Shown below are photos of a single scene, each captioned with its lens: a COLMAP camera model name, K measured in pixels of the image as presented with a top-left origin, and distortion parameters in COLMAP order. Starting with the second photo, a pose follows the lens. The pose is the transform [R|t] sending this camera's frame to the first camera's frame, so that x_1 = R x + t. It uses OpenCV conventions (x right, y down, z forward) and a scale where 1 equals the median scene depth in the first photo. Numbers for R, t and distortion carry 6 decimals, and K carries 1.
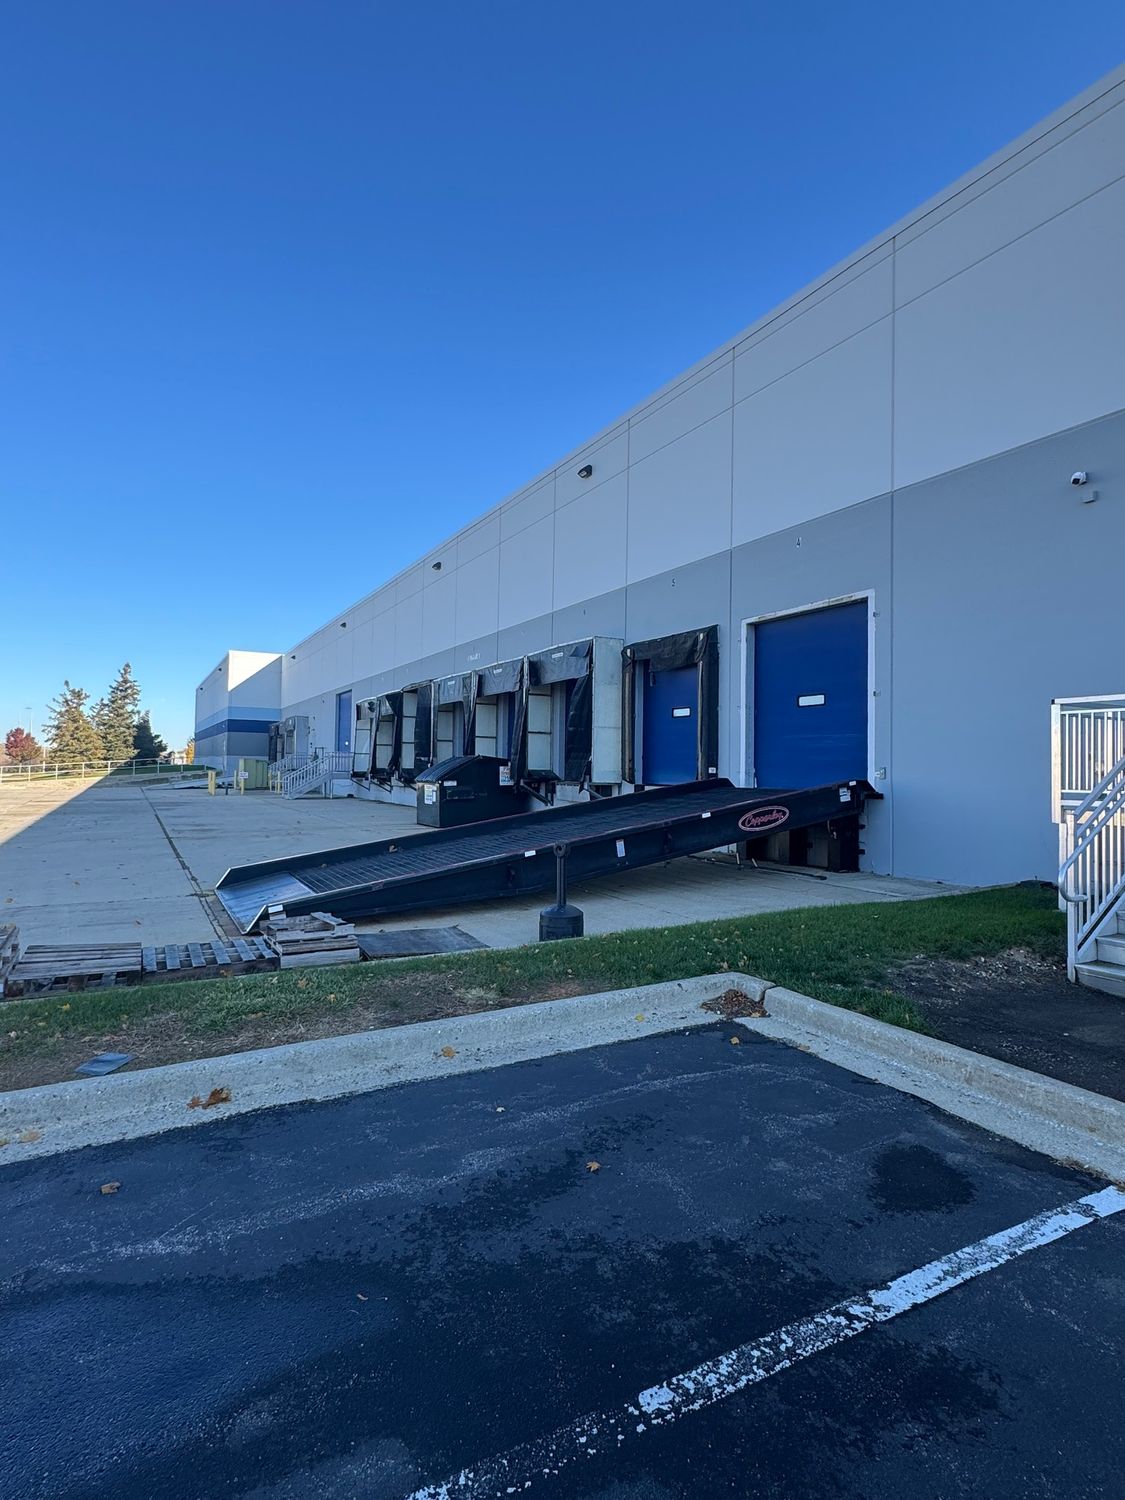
lens RADIAL K [[800.8, 0, 562.5], [0, 800.8, 750.0], [0, 0, 1]] dist [-0.003961, 0.000451]
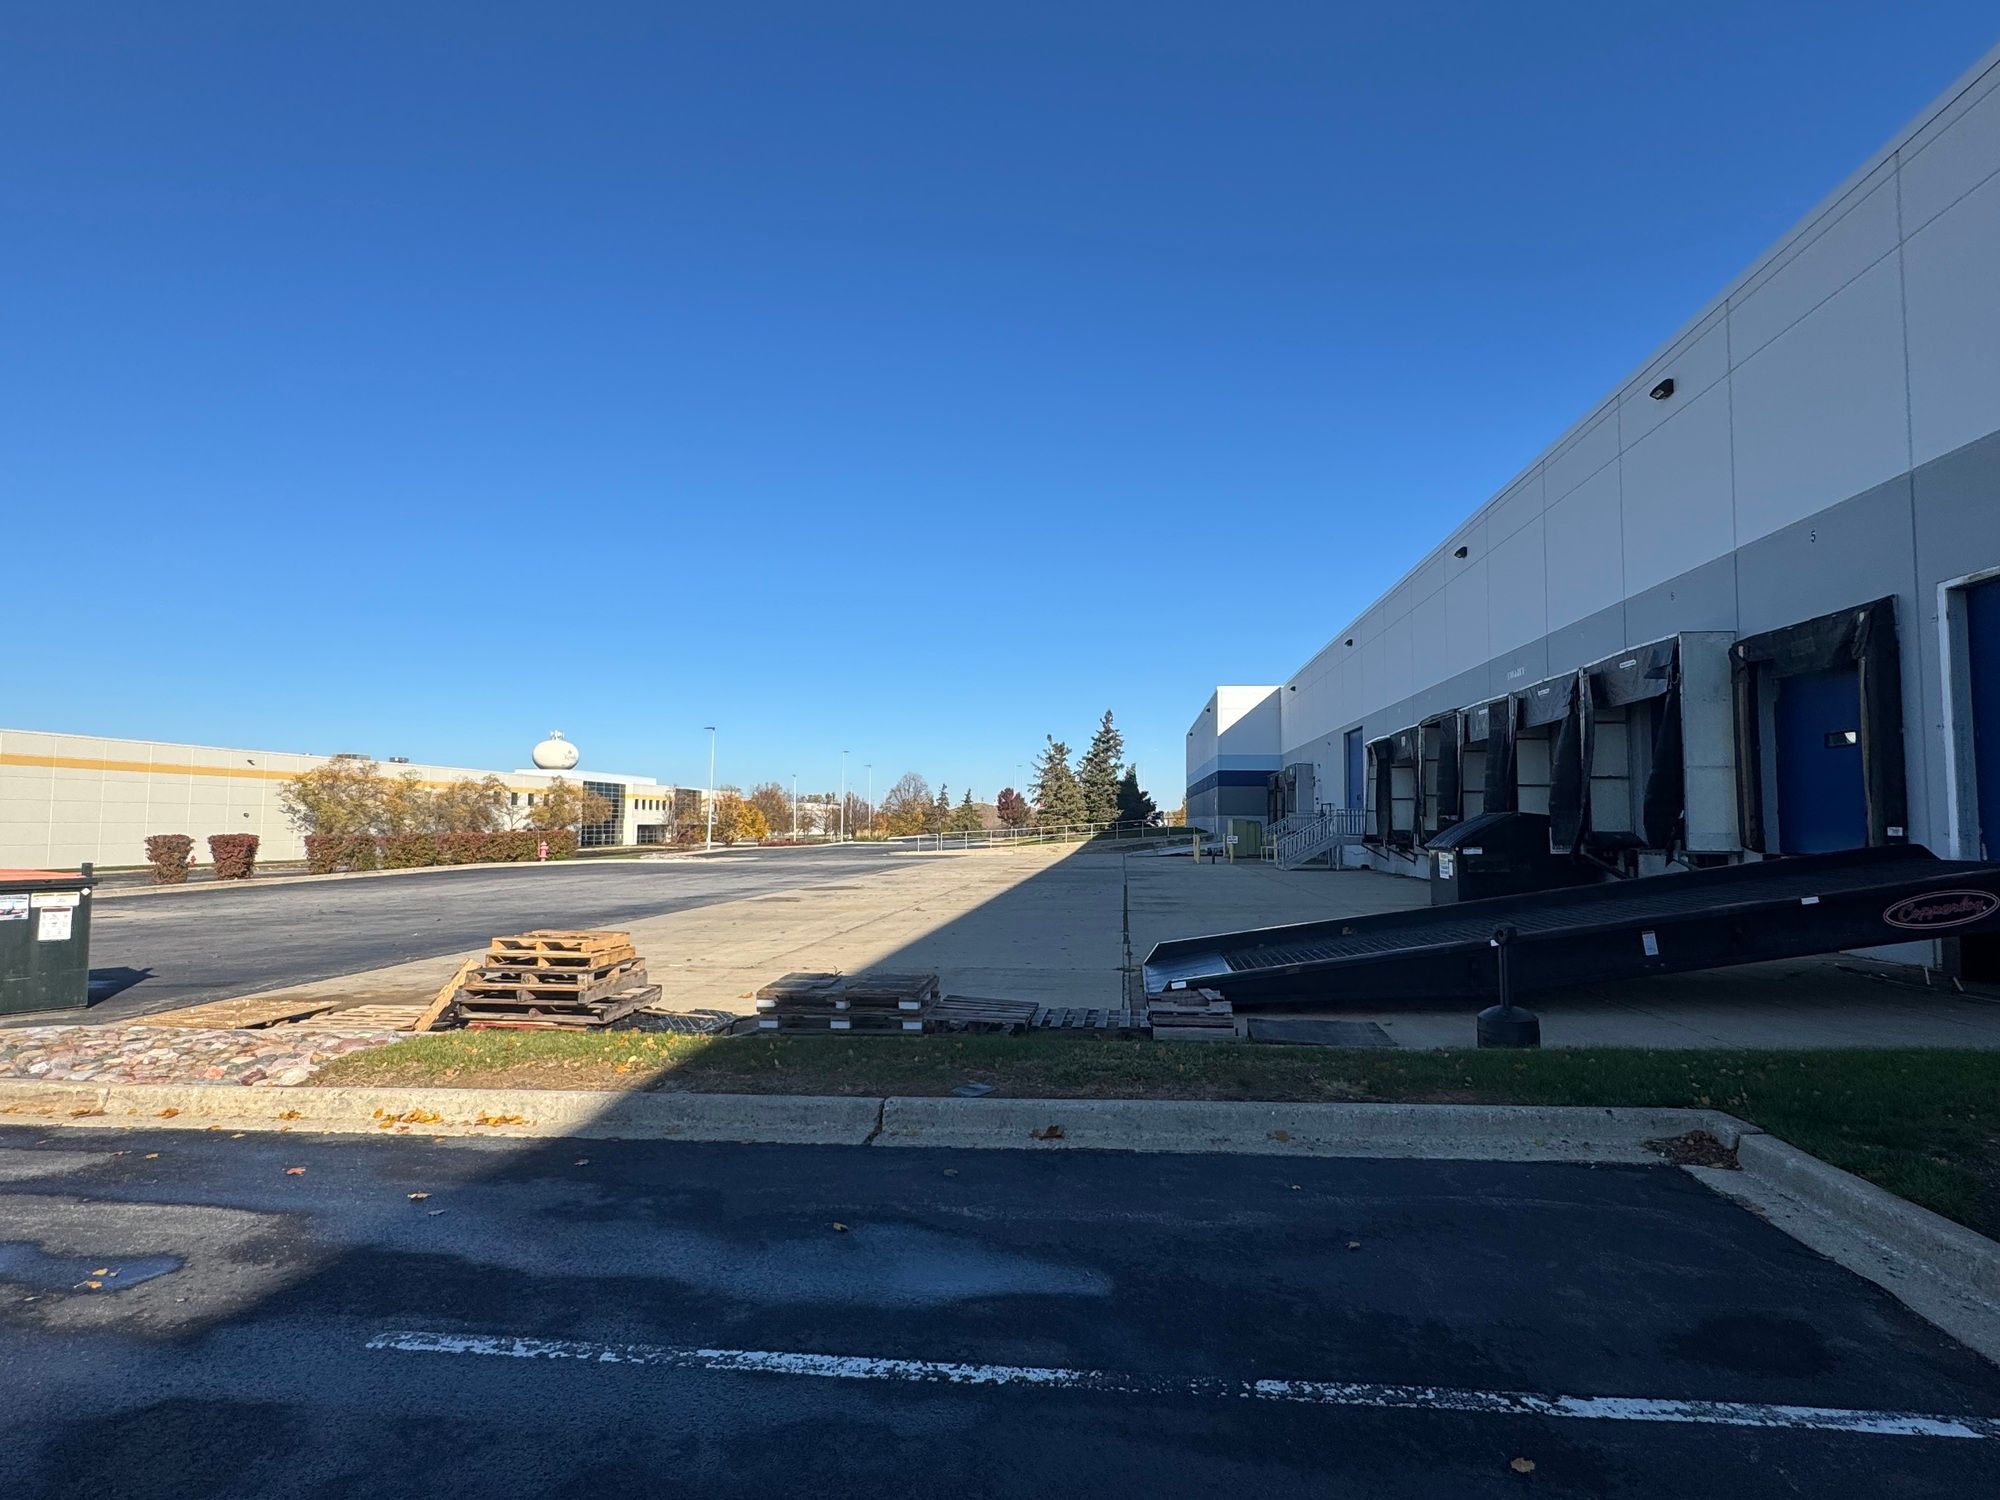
lens RADIAL K [[1067.7, 0, 1000.0], [0, 1067.7, 750.0], [0, 0, 1]] dist [-0.003961, 0.000451]
pose [[0.819036, -0.048105, -0.571721, 0.097637], [0.018060, 0.998147, -0.058112, -0.001956], [0.573457, 0.037270, 0.818387, -0.068900]]
